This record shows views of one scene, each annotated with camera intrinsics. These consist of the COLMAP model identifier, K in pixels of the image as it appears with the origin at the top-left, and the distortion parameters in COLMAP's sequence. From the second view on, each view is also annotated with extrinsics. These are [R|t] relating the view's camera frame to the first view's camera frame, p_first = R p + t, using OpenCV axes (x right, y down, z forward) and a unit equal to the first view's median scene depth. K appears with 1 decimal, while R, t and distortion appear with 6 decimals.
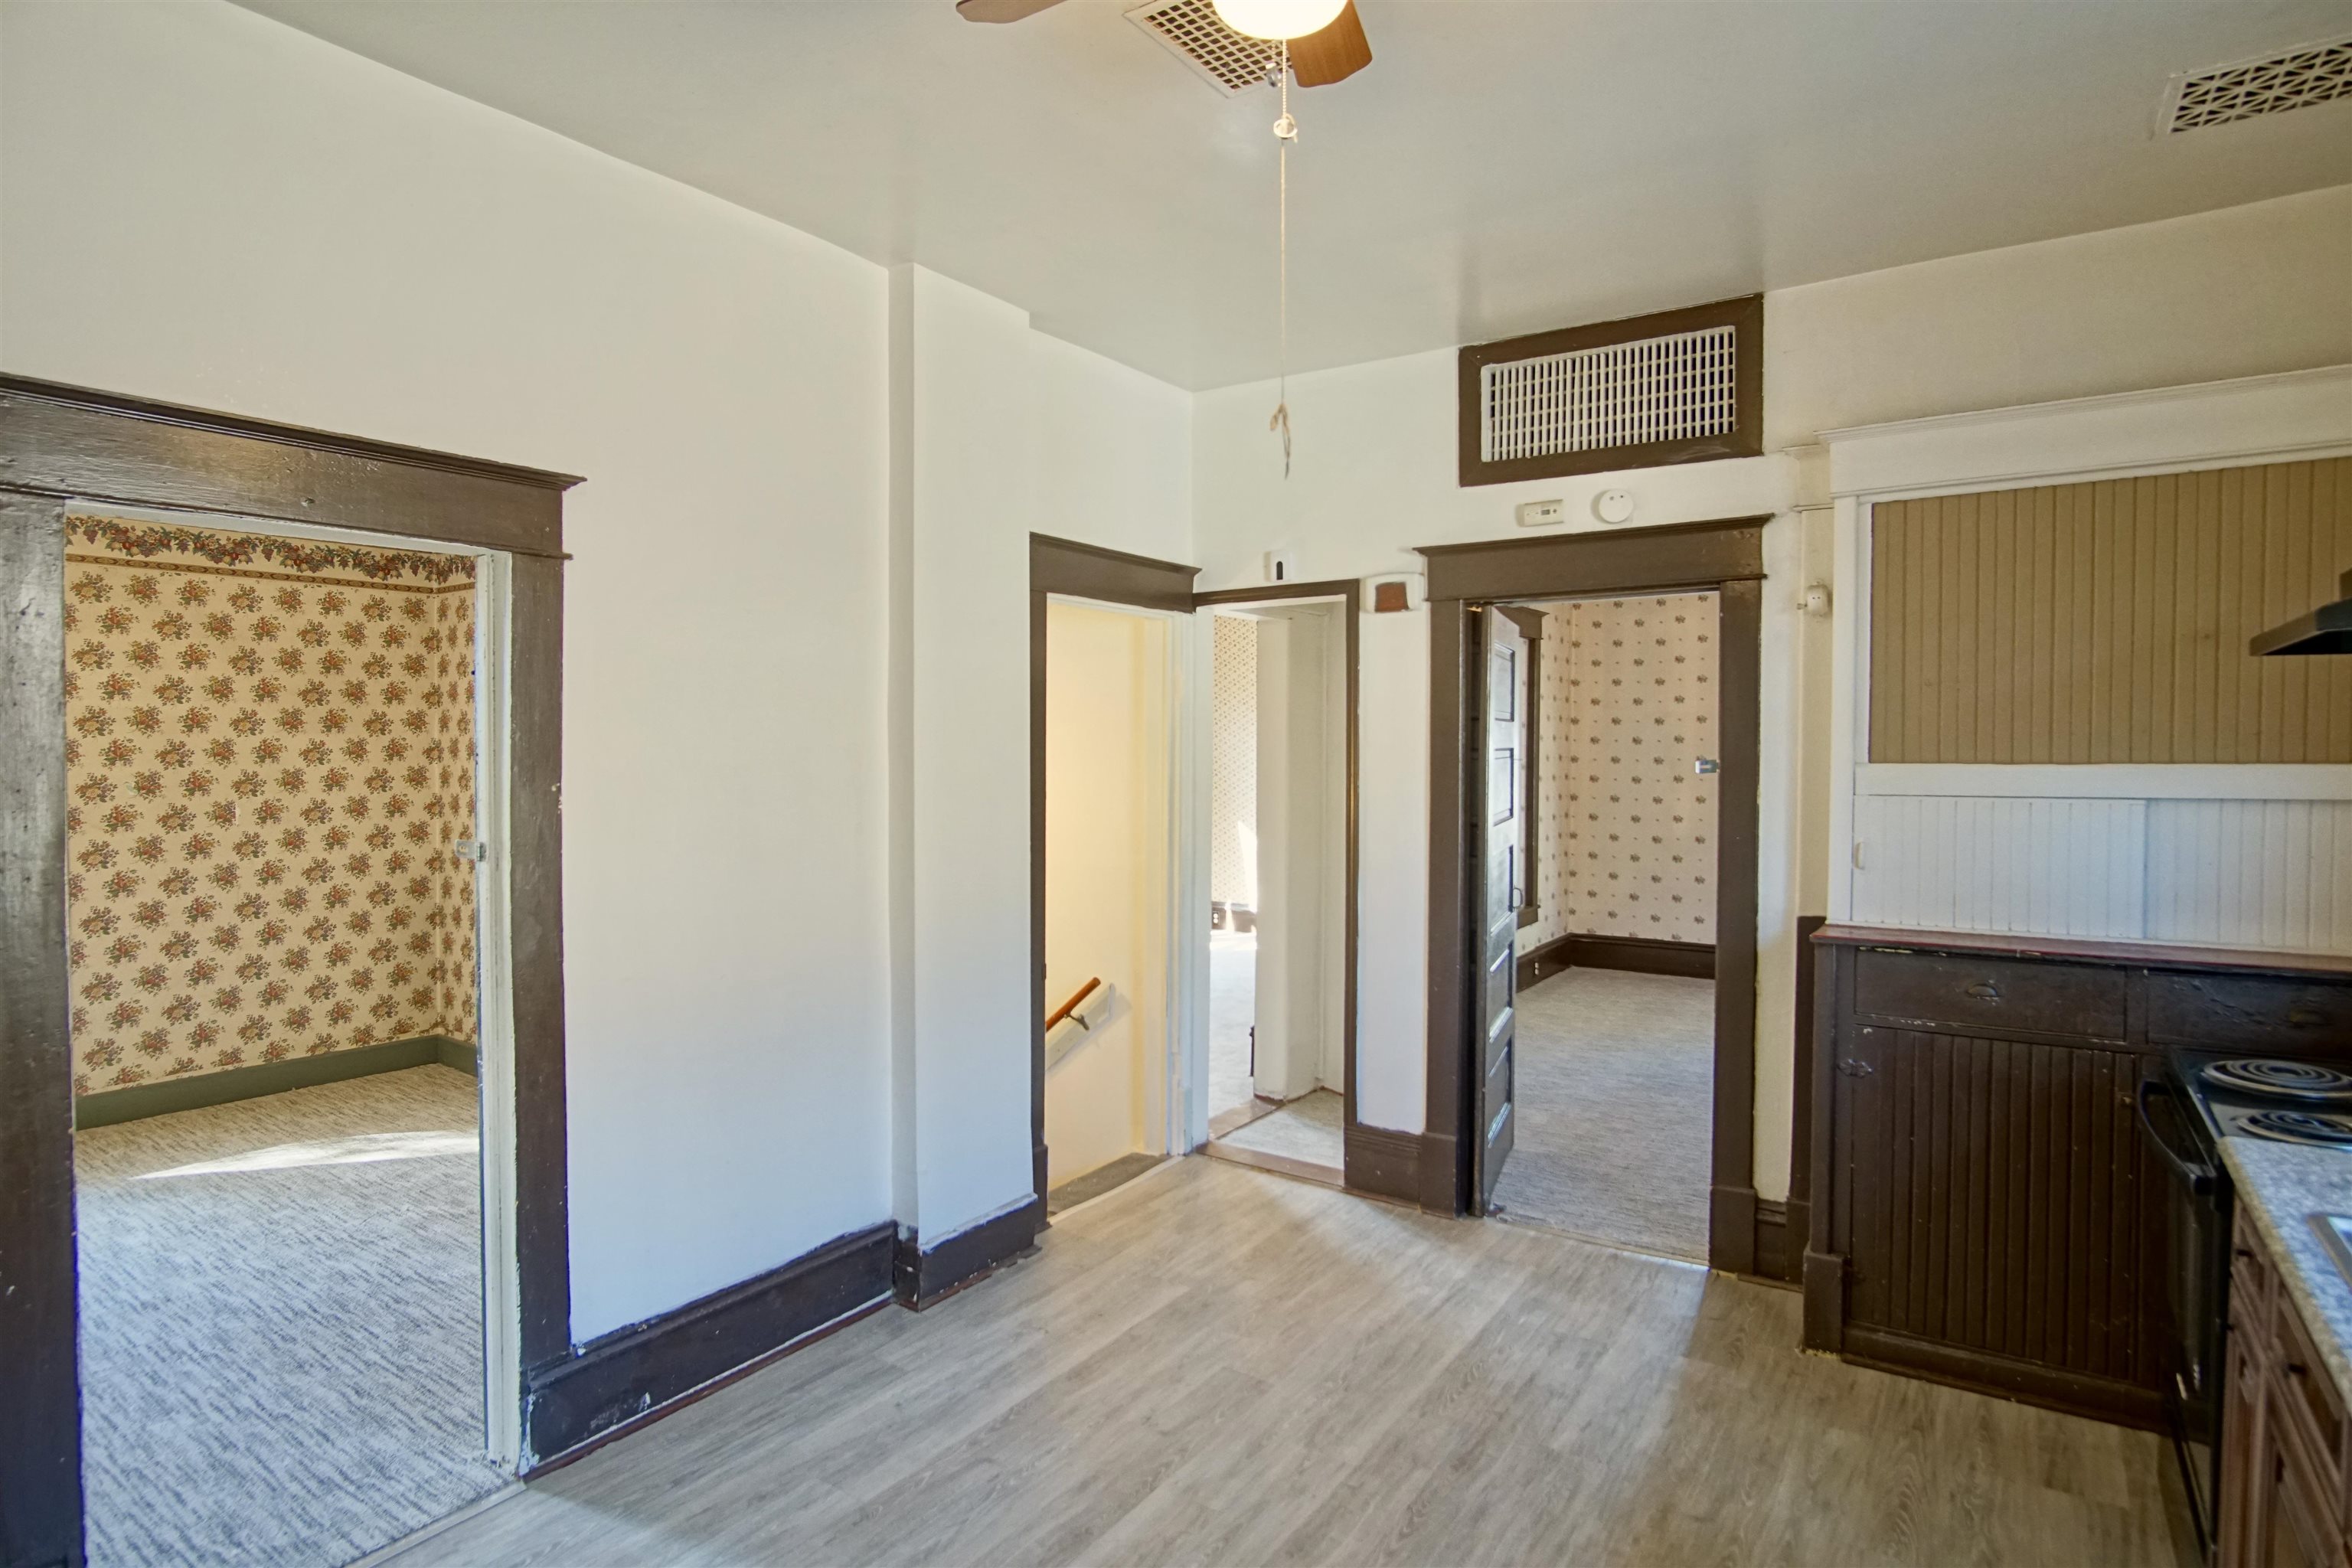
lens RADIAL K [[1287.1, 0, 1175.7], [0, 1287.1, 780.9], [0, 0, 1]] dist [-0.017011, 0.001421]
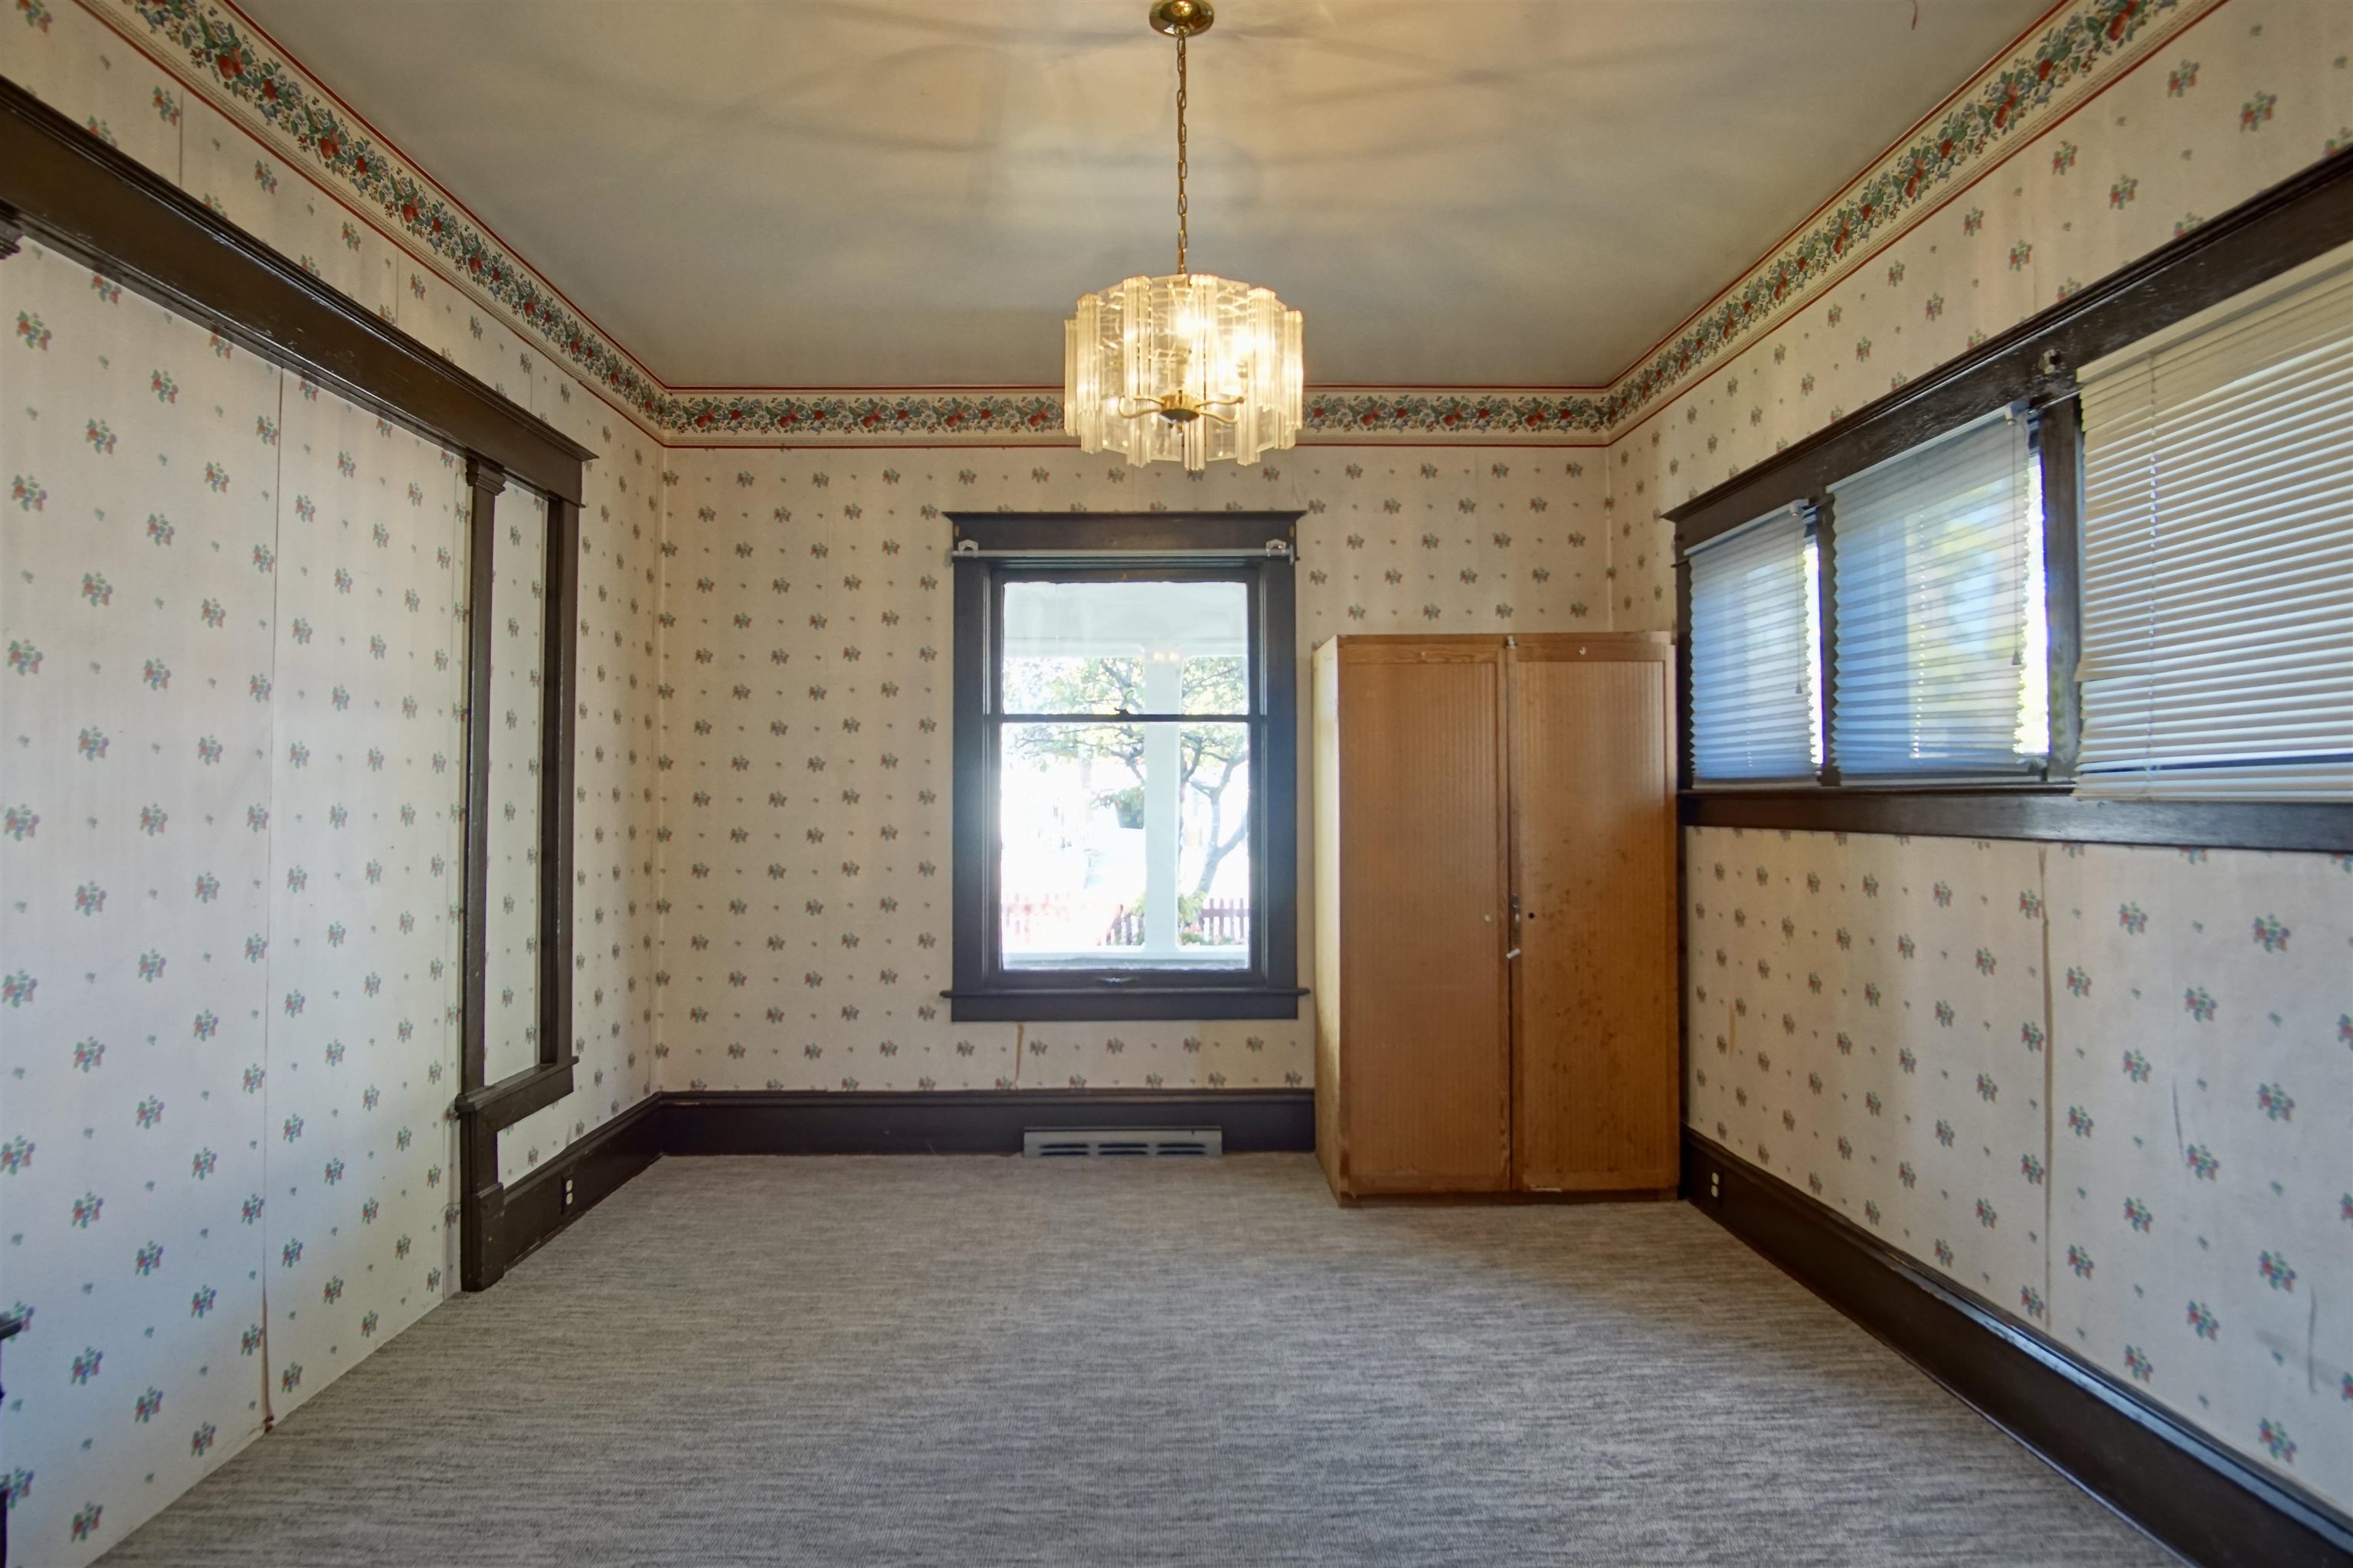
lens RADIAL K [[1287.7, 0, 1144.5], [0, 1287.7, 748.1], [0, 0, 1]] dist [-0.017011, 0.001421]
pose [[0.831887, 0.019197, 0.554613, 0.280686], [0.020525, 0.997653, -0.065318, 0.024877], [-0.554565, 0.065721, 0.829541, 0.695681]]
